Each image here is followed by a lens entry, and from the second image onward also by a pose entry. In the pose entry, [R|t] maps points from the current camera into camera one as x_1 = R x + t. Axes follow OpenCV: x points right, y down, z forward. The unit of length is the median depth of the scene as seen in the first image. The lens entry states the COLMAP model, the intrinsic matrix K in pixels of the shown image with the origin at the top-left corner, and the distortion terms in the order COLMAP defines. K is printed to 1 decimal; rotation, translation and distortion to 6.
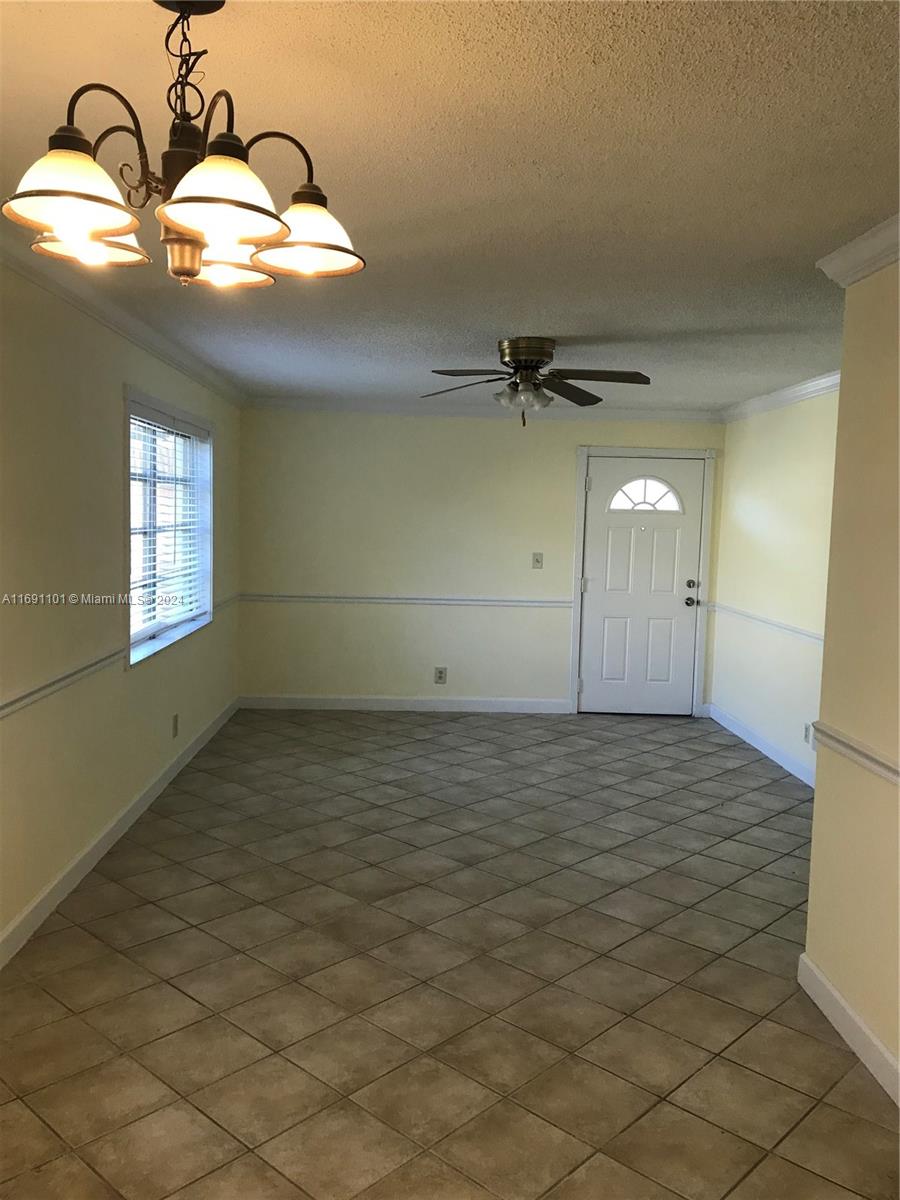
lens RADIAL K [[987.2, 0, 447.9], [0, 987.2, 598.9], [0, 0, 1]] dist [0.046888, -0.048176]
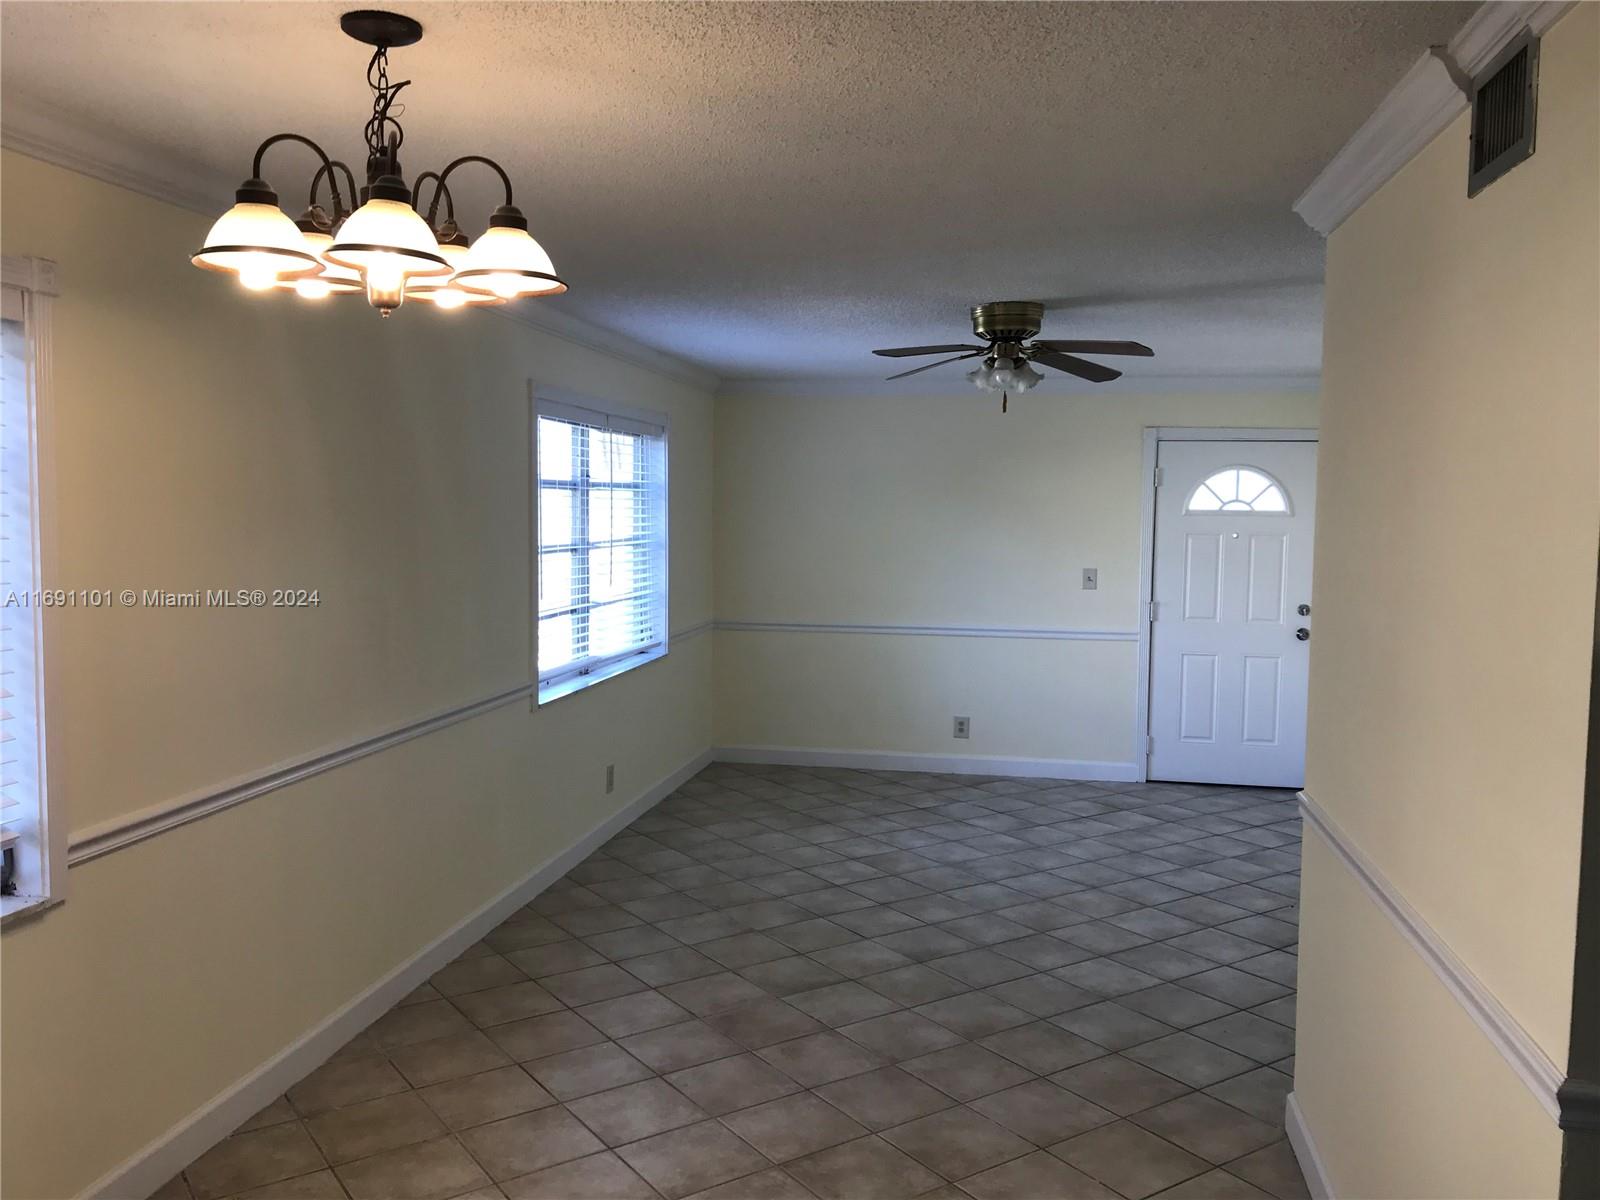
lens RADIAL K [[1316.3, 0, 796.0], [0, 1316.3, 596.1], [0, 0, 1]] dist [0.046888, -0.048176]
pose [[0.975628, -0.001158, -0.219429, 0.148880], [-0.003910, 0.999736, -0.022663, -0.002594], [0.219397, 0.022969, 0.975365, -0.068698]]
